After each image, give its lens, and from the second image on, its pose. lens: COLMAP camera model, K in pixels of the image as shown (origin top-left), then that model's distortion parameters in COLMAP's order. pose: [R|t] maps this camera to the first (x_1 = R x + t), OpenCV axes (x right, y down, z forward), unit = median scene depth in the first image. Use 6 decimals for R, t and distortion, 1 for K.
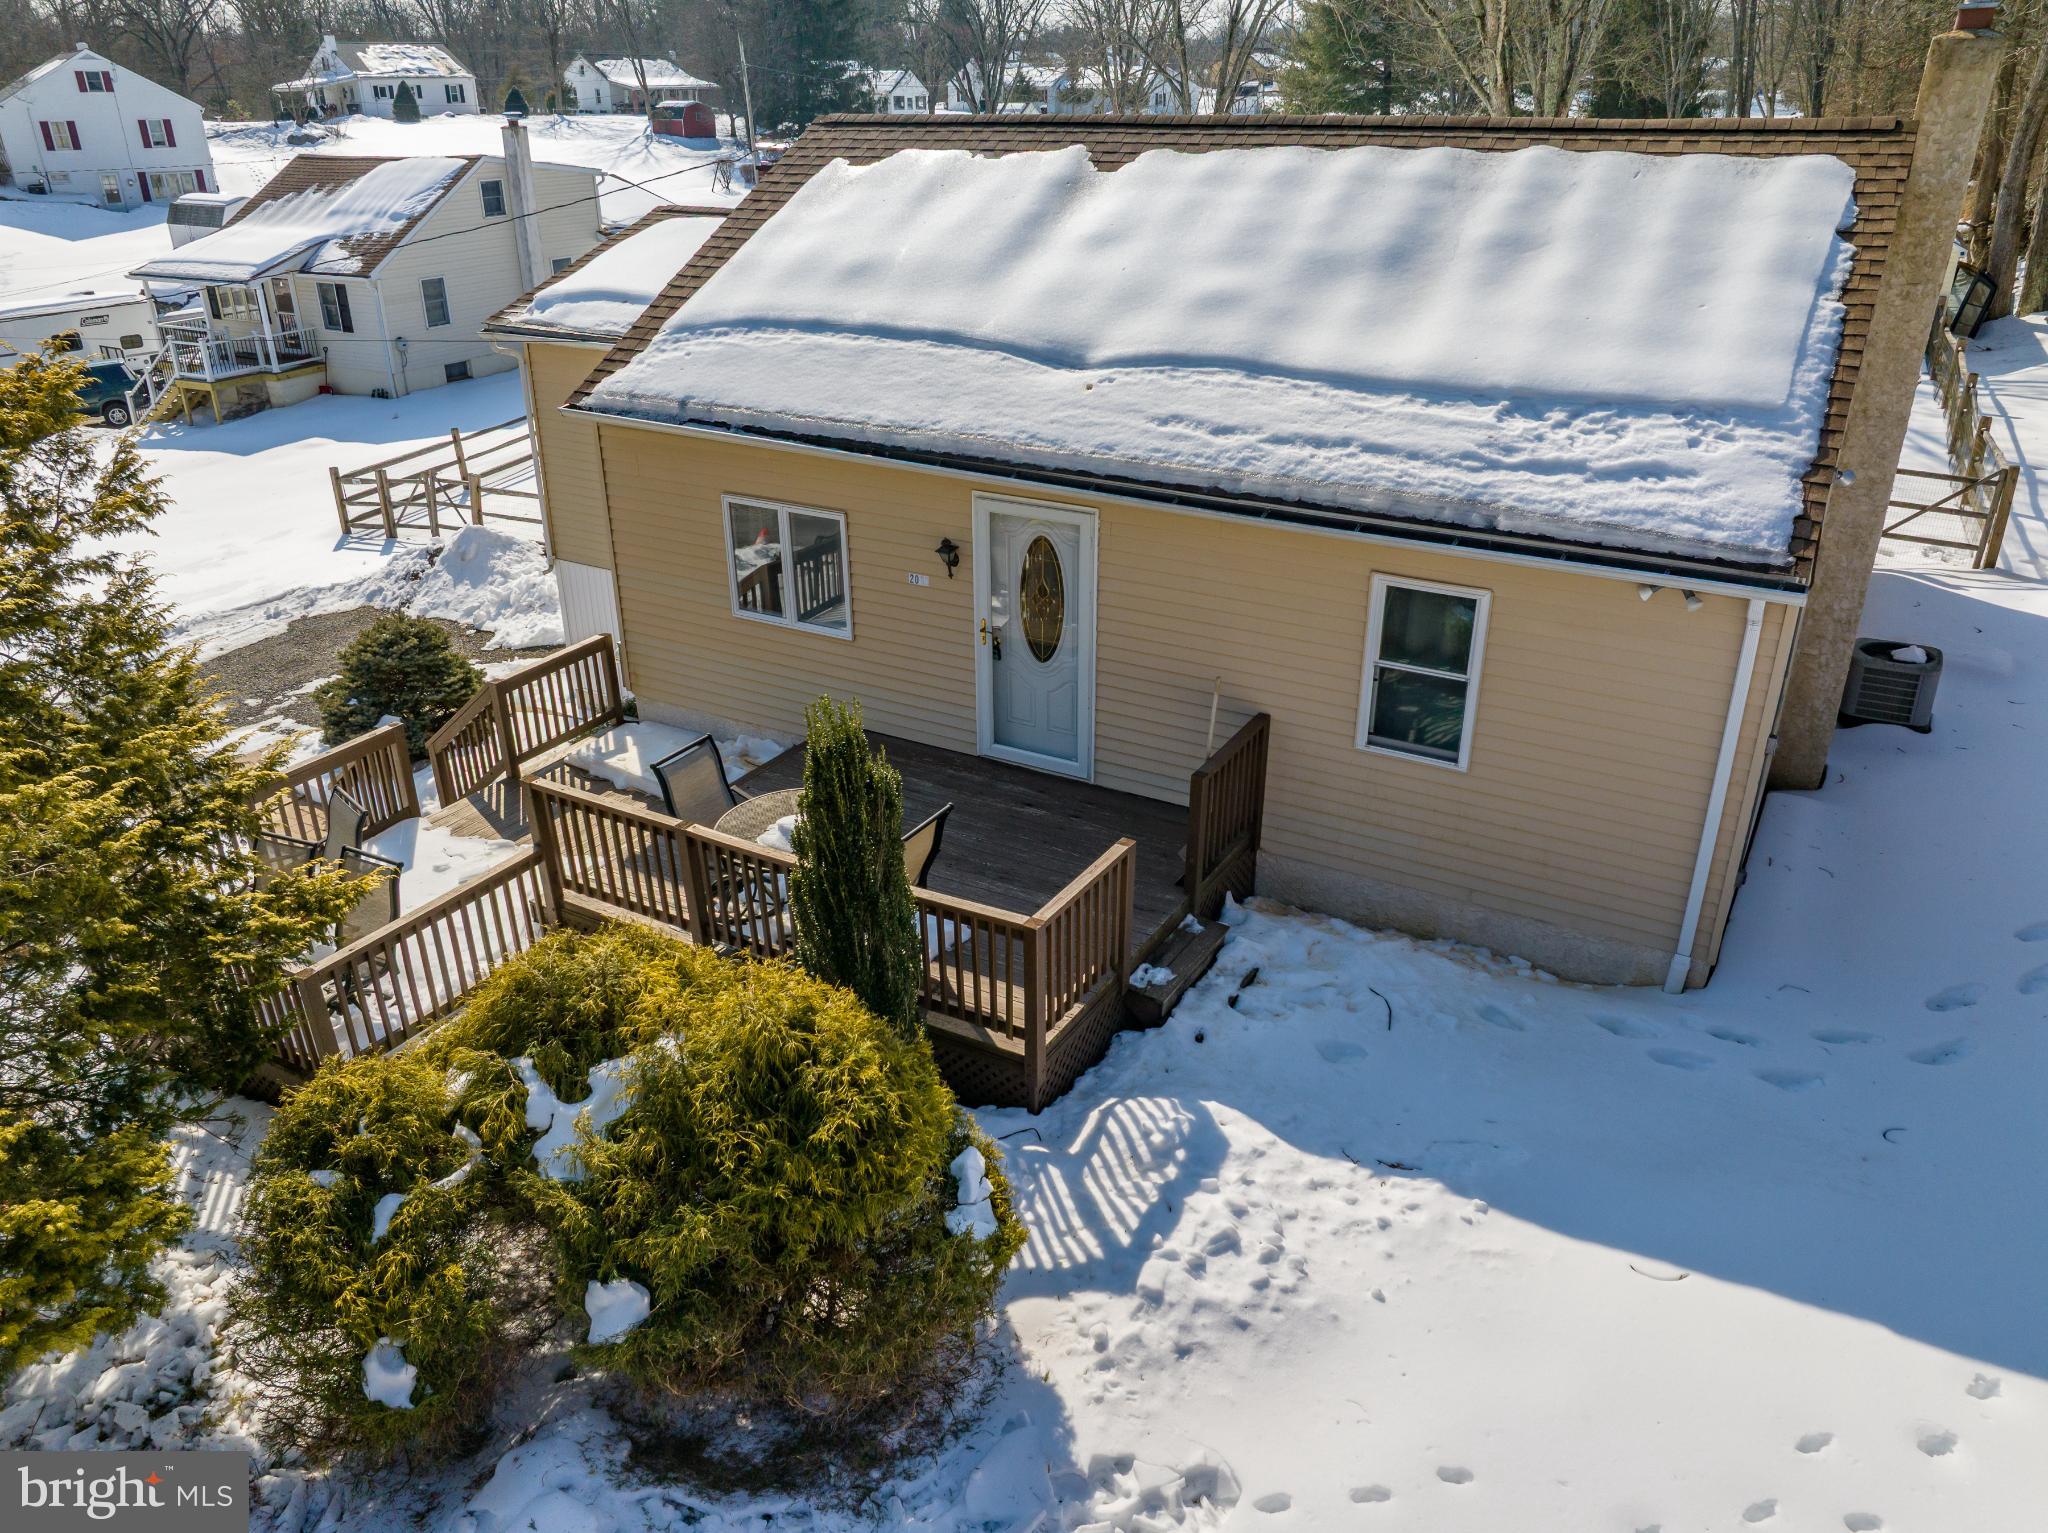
lens RADIAL K [[1447.6, 0, 1036.0], [0, 1447.6, 758.1], [0, 0, 1]] dist [-0.045255, 0.011128]
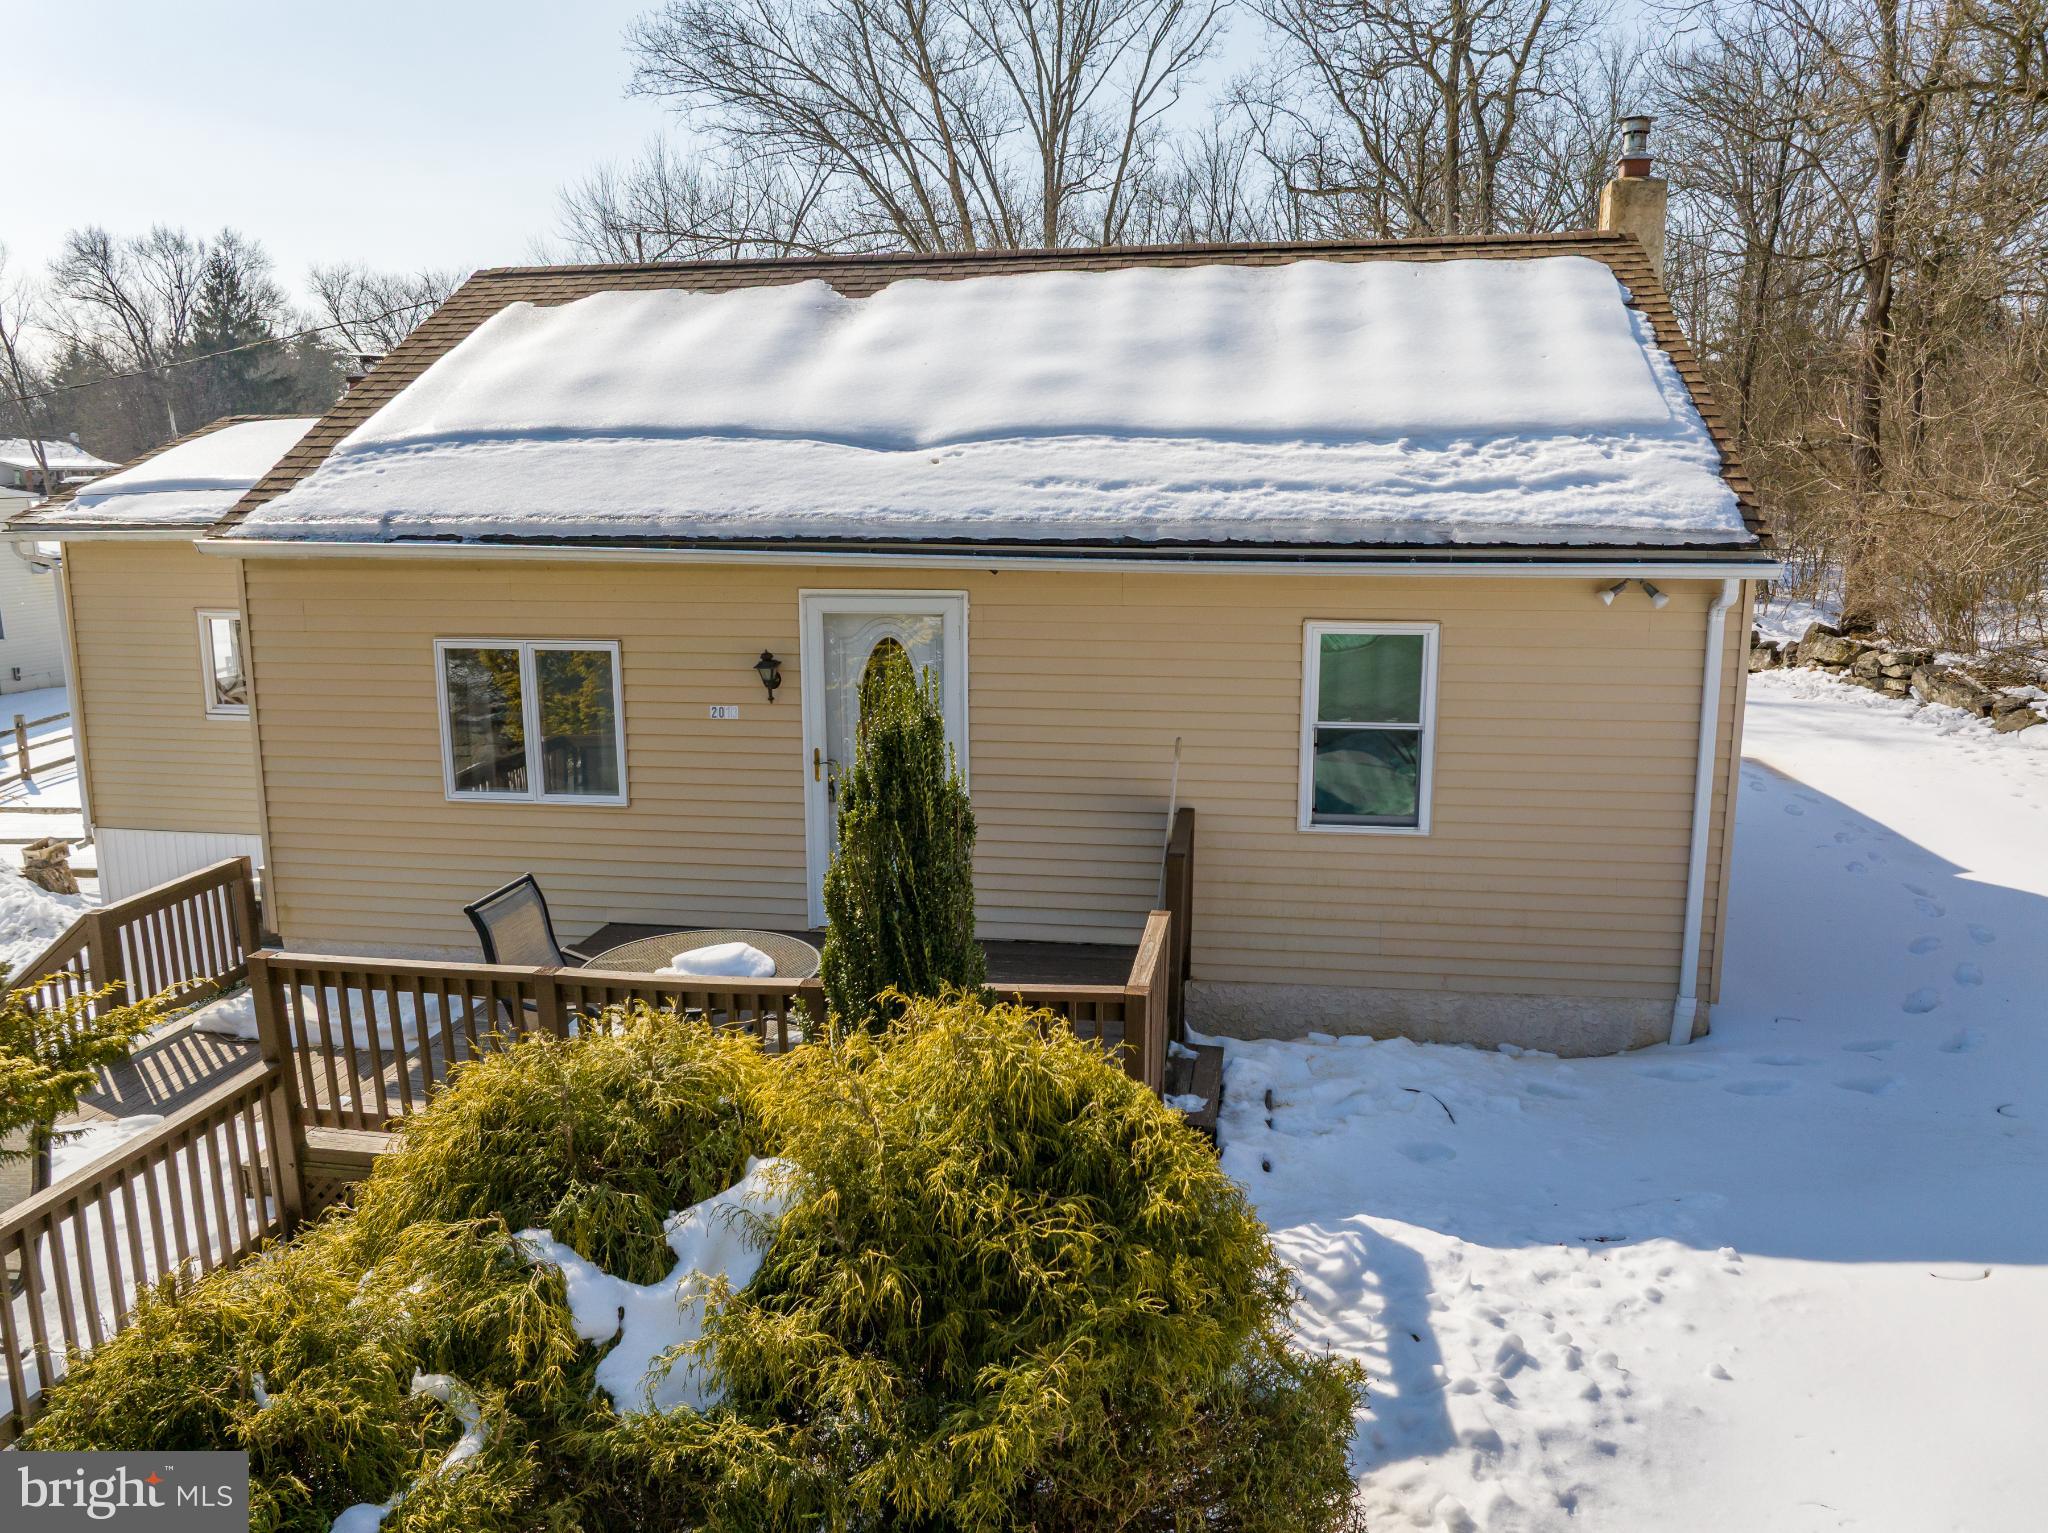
lens RADIAL K [[1447.6, 0, 1042.5], [0, 1447.6, 756.1], [0, 0, 1]] dist [-0.045255, 0.011128]
pose [[0.930590, -0.064747, 0.360292, -0.243287], [0.154078, 0.962083, -0.225071, 0.126895], [-0.332058, 0.264962, 0.905280, 0.257754]]
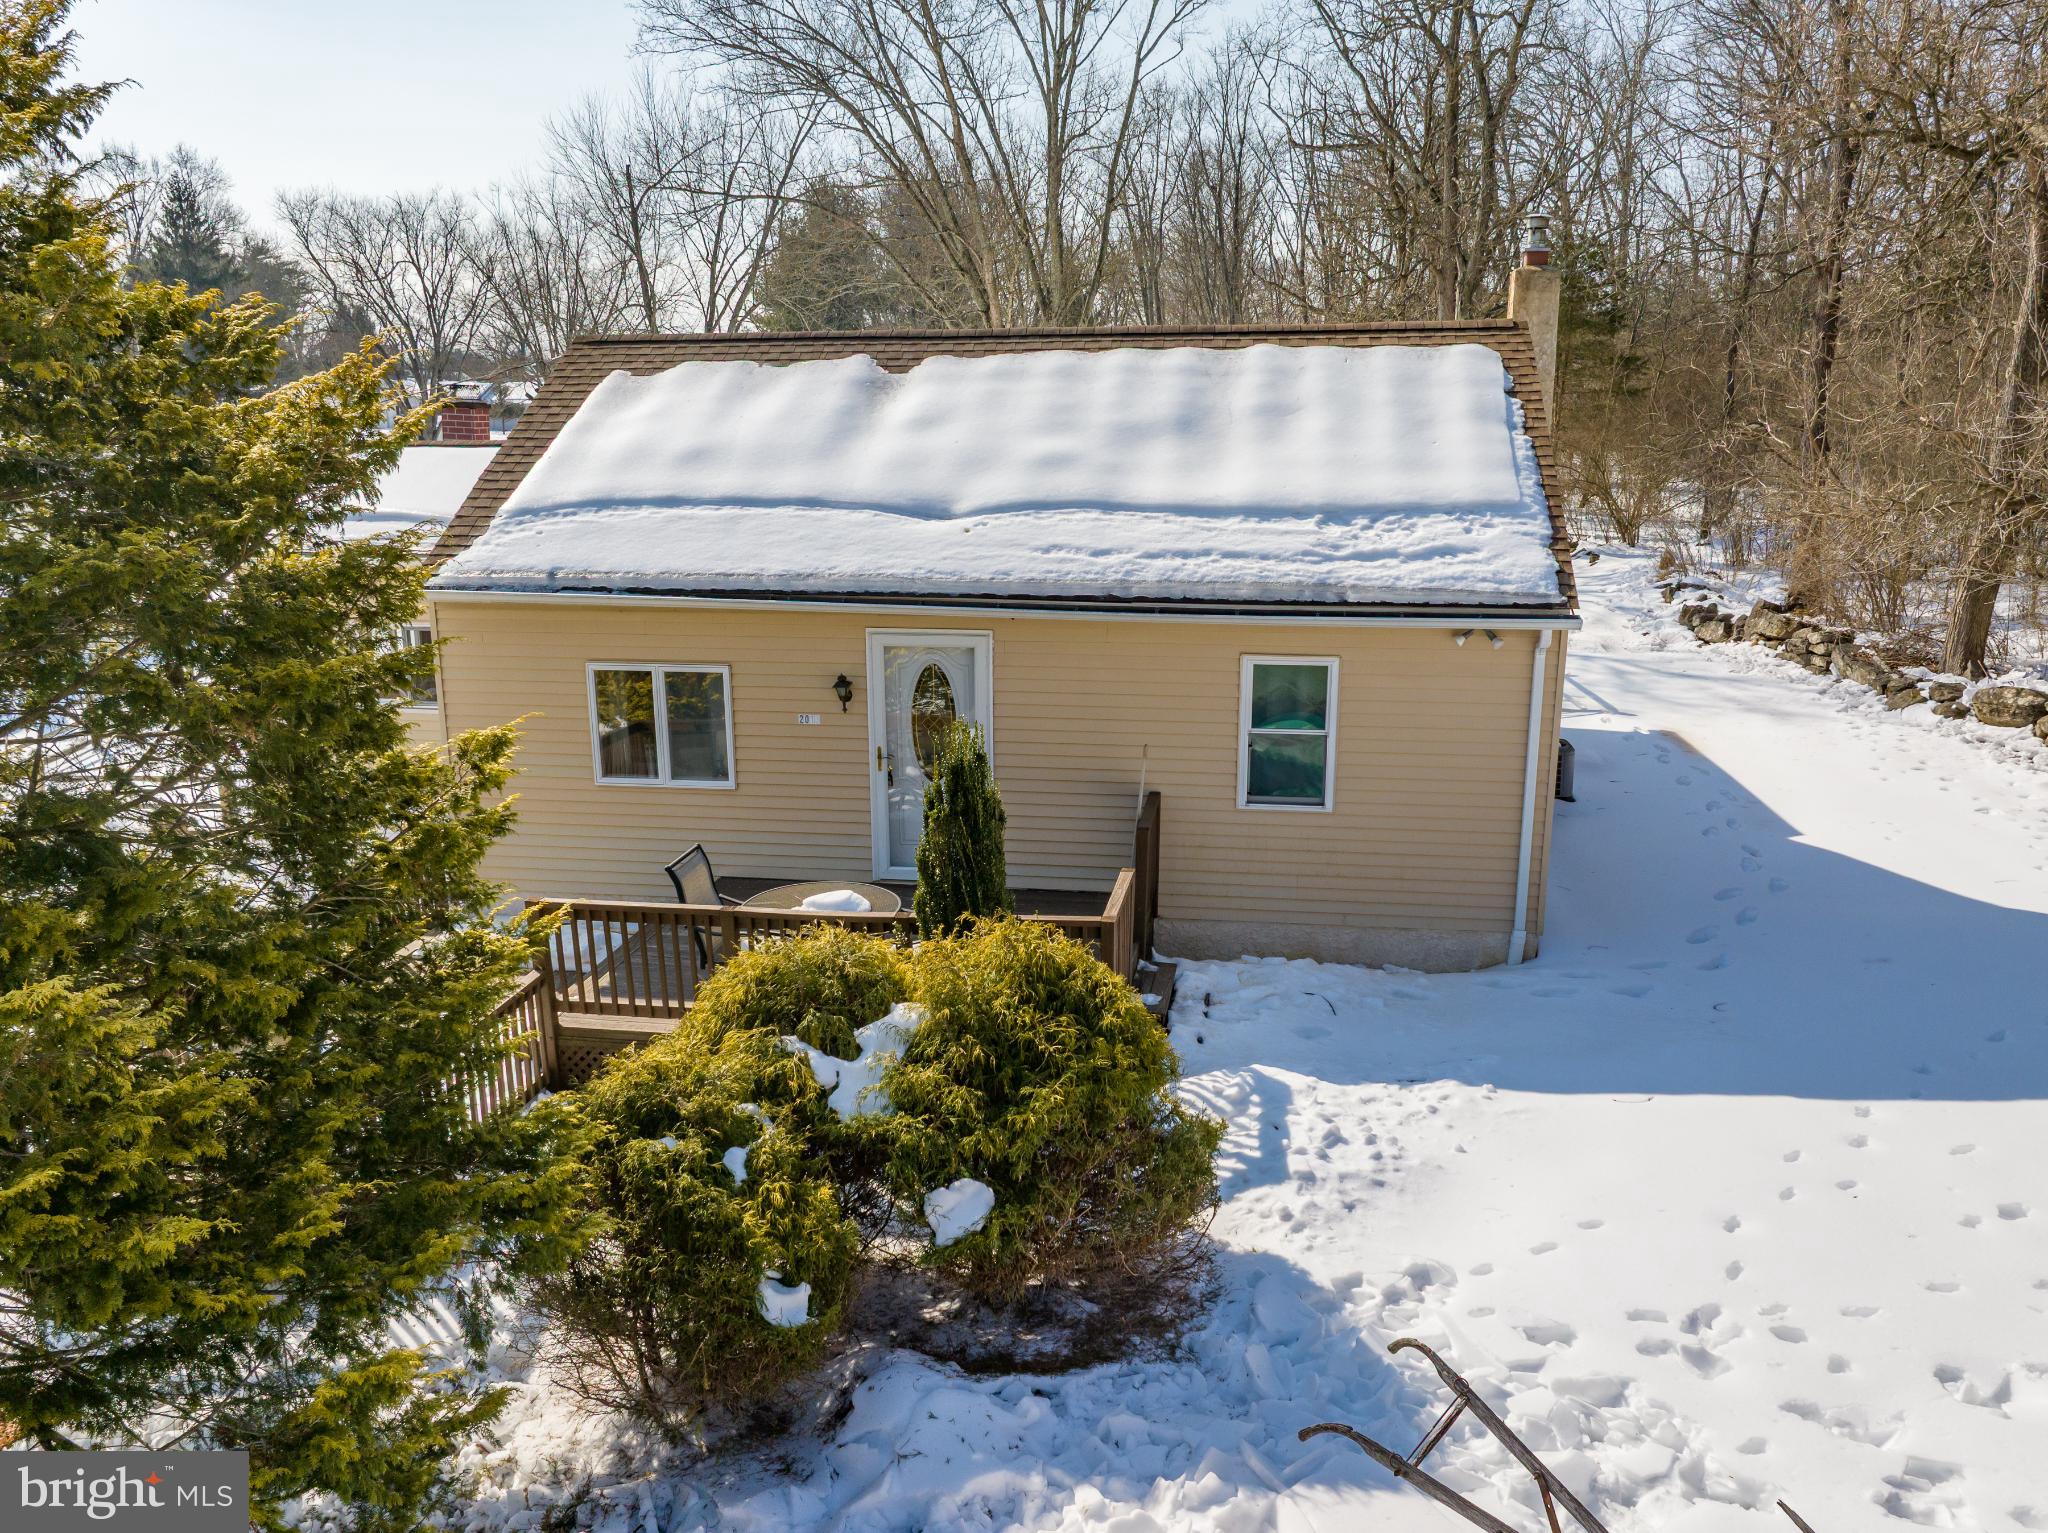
lens RADIAL K [[1540.1, 0, 1054.5], [0, 1540.1, 806.7], [0, 0, 1]] dist [-0.045182, 0.010848]
pose [[0.928500, -0.091022, 0.360003, -0.385211], [0.155797, 0.975525, -0.155173, 0.170081], [-0.337068, 0.200166, 0.919956, -0.113837]]
